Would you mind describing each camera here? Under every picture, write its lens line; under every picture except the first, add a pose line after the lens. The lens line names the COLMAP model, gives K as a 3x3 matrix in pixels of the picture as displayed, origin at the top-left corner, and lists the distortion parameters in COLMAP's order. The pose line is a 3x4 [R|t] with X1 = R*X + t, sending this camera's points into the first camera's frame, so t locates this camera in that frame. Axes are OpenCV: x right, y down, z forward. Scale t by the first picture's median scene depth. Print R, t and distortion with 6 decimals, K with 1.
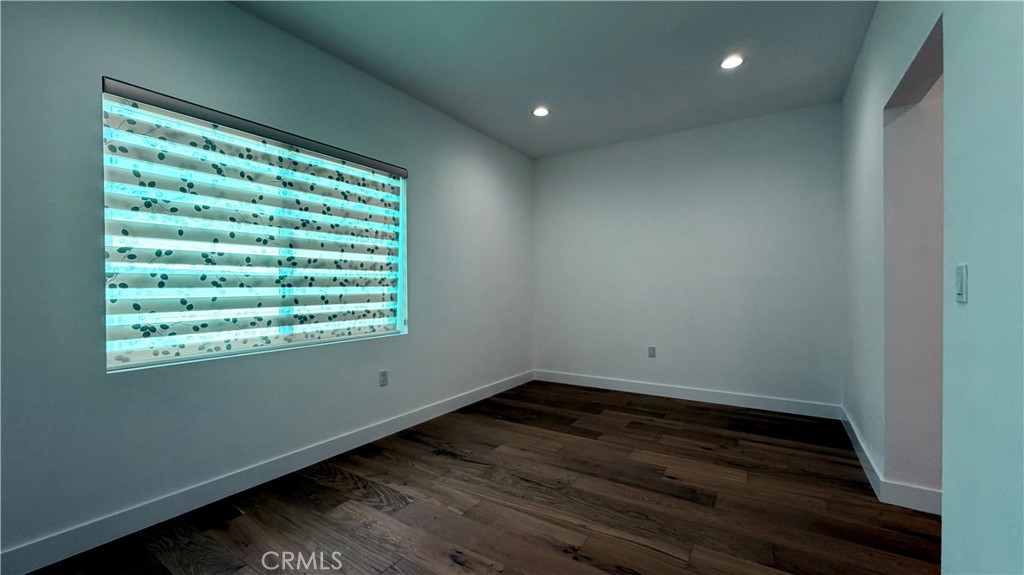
lens RADIAL K [[423.6, 0, 510.2], [0, 423.6, 287.9], [0, 0, 1]] dist [0.000821, -0.000020]
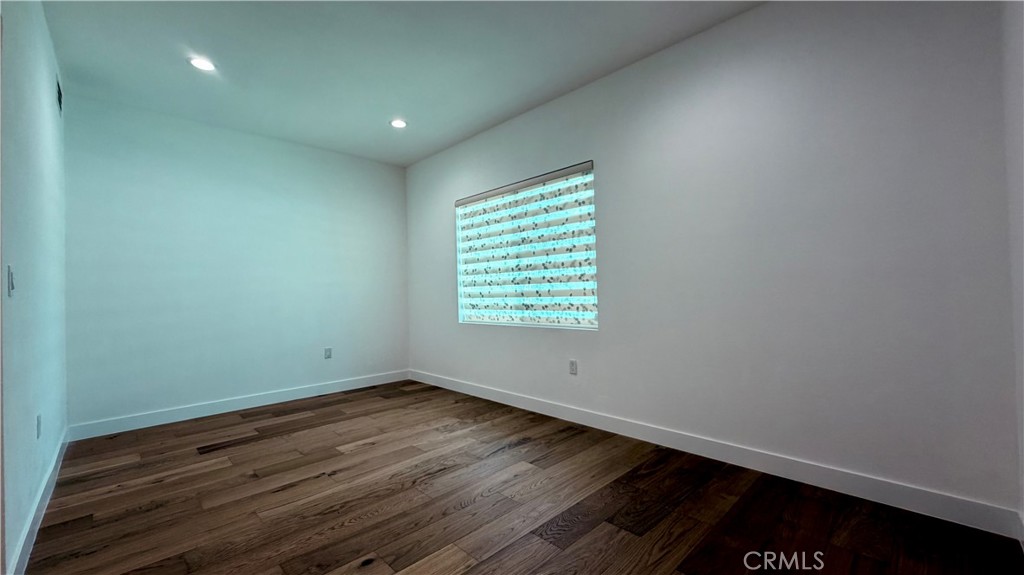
lens RADIAL K [[423.6, 0, 510.2], [0, 423.6, 287.9], [0, 0, 1]] dist [0.000821, -0.000020]
pose [[-0.254237, 0.002481, -0.967139, 0.855545], [0.024159, 0.999701, -0.003786, 0.012780], [0.966840, -0.024327, -0.254221, 1.227624]]
